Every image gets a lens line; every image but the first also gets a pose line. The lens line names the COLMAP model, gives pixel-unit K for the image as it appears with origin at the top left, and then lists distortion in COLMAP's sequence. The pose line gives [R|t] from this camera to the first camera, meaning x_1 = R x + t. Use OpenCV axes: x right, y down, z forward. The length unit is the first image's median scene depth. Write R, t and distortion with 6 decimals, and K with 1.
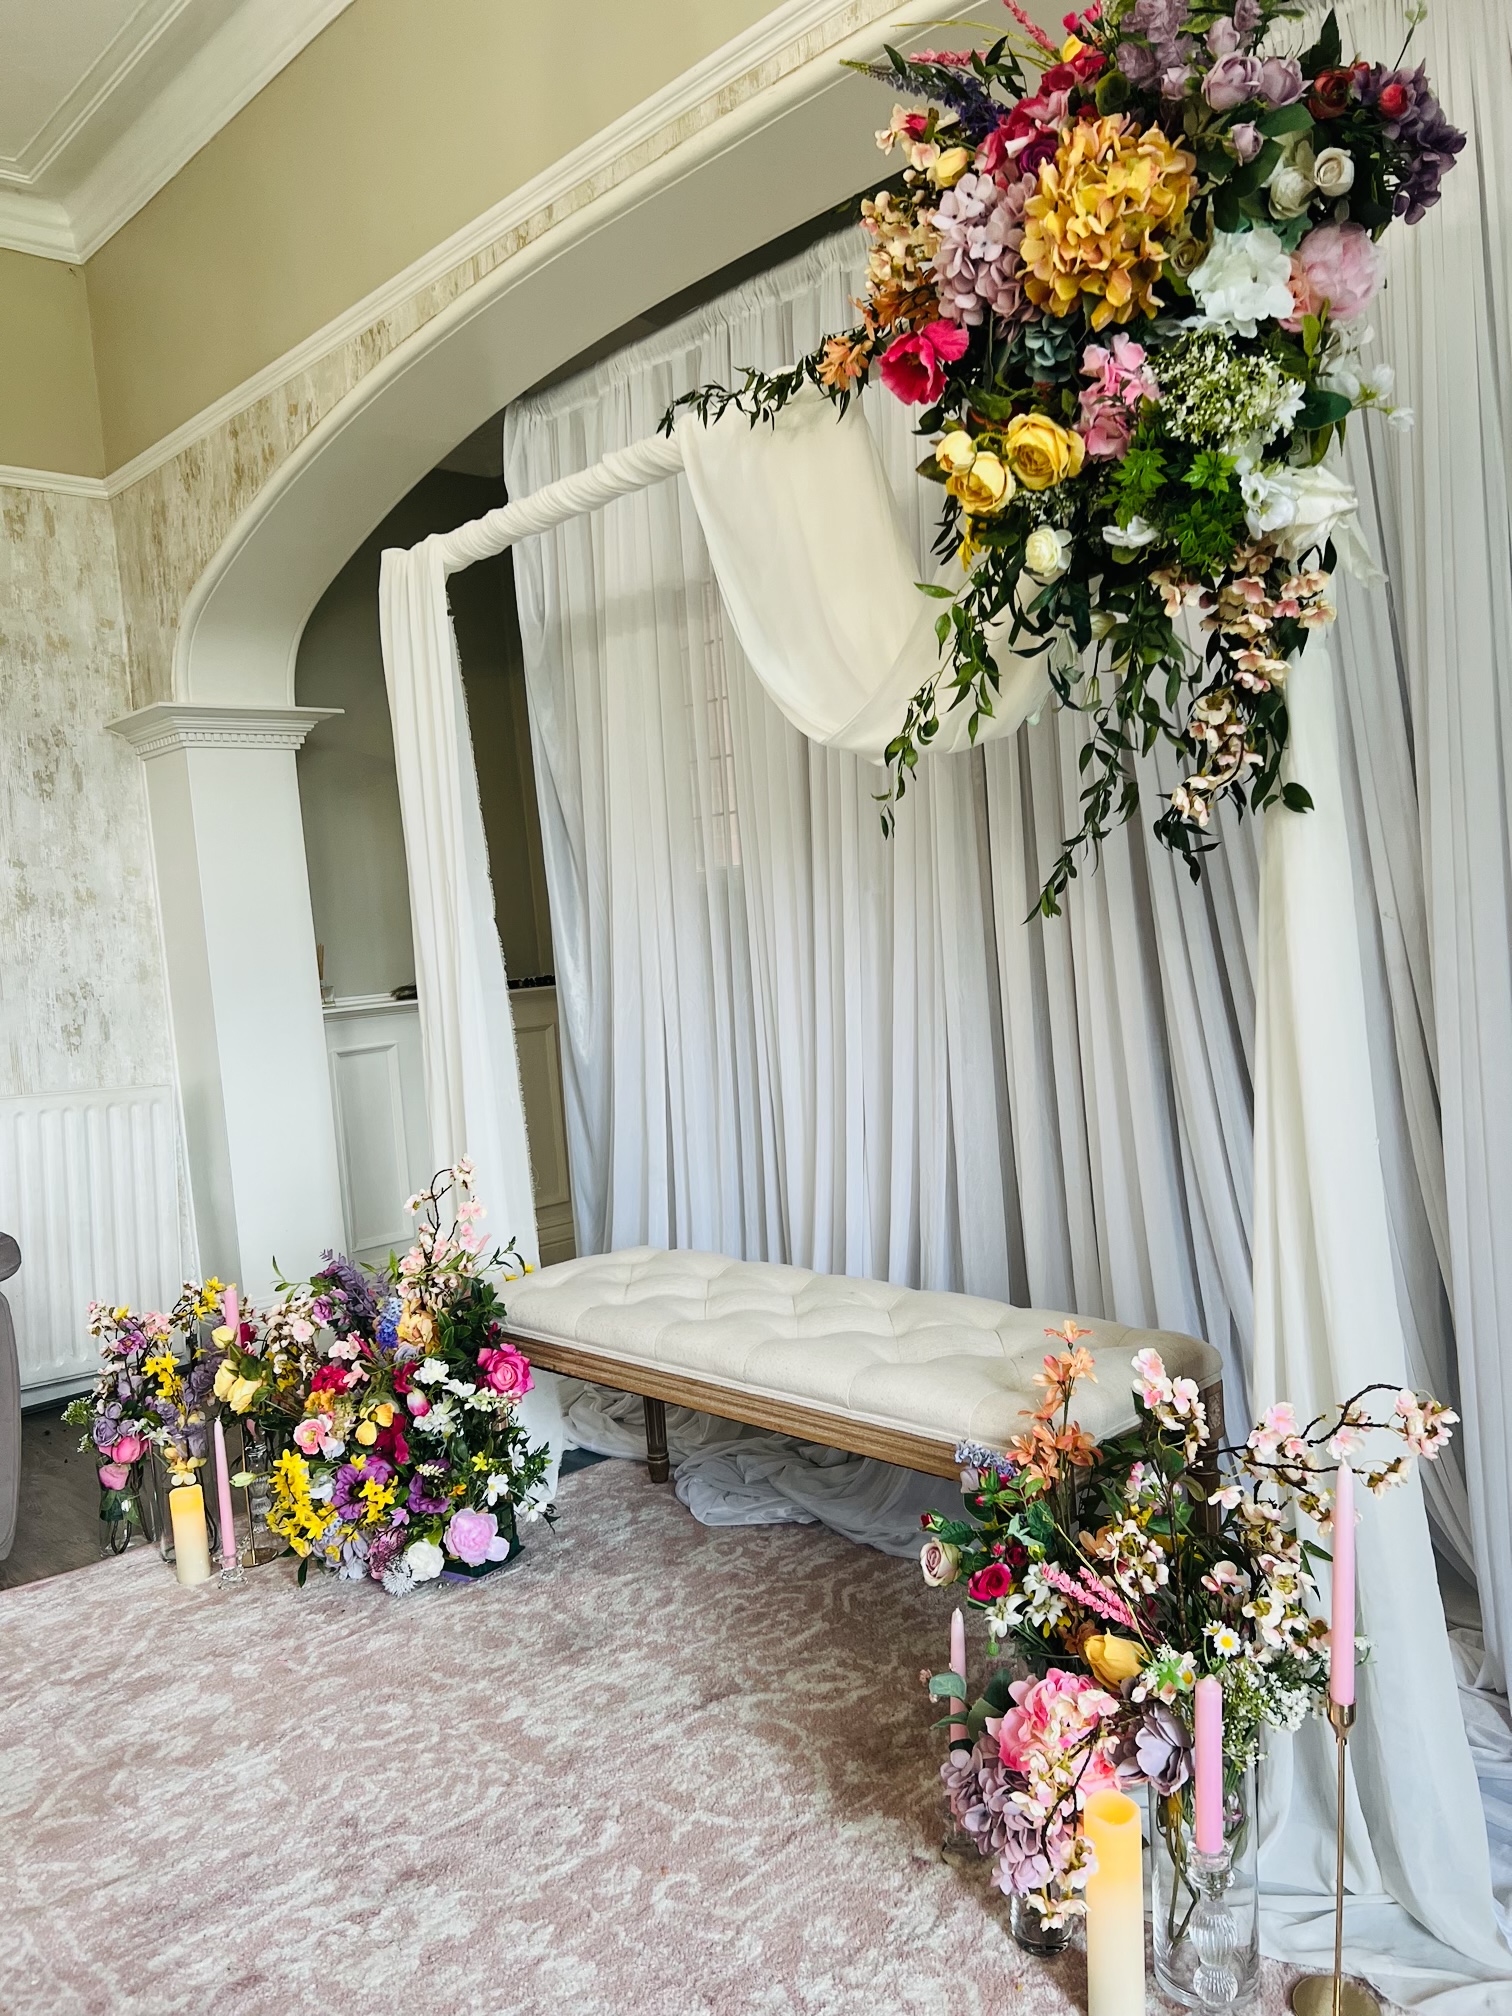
lens RADIAL K [[1522.0, 0, 763.7], [0, 1522.0, 1012.0], [0, 0, 1]] dist [-0.000876, -0.014632]
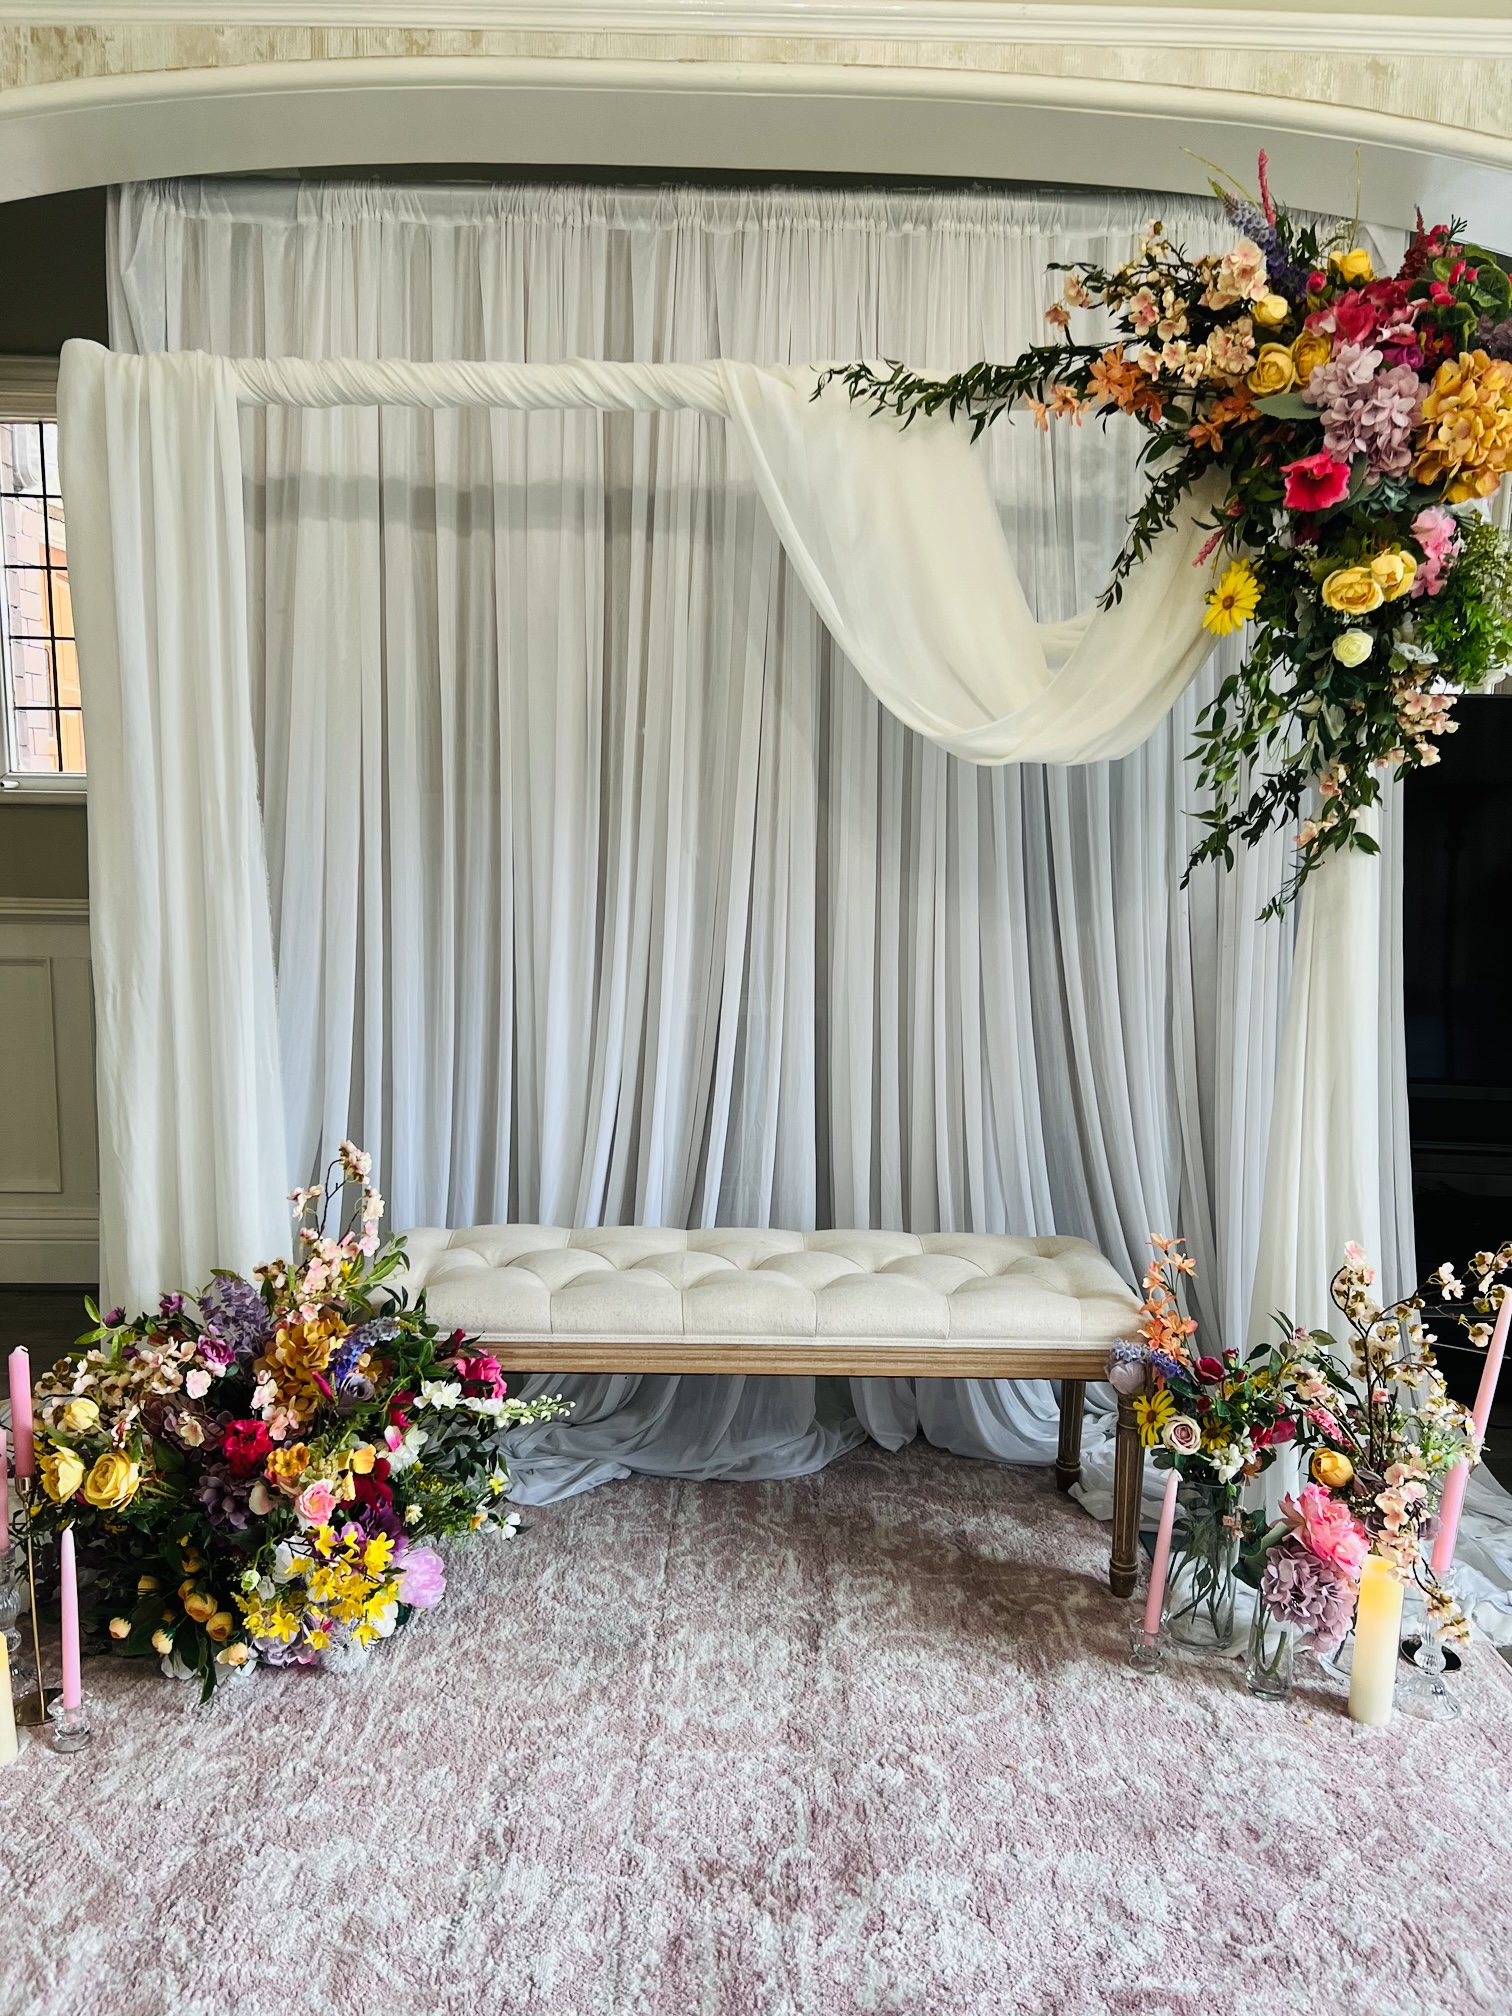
lens RADIAL K [[1522.0, 0, 765.1], [0, 1522.0, 1012.6], [0, 0, 1]] dist [-0.000876, -0.014632]
pose [[0.677379, -0.015355, 0.735474, -0.722878], [-0.026388, 0.998632, 0.045152, -0.022321], [-0.735161, -0.049993, 0.676047, 0.297107]]
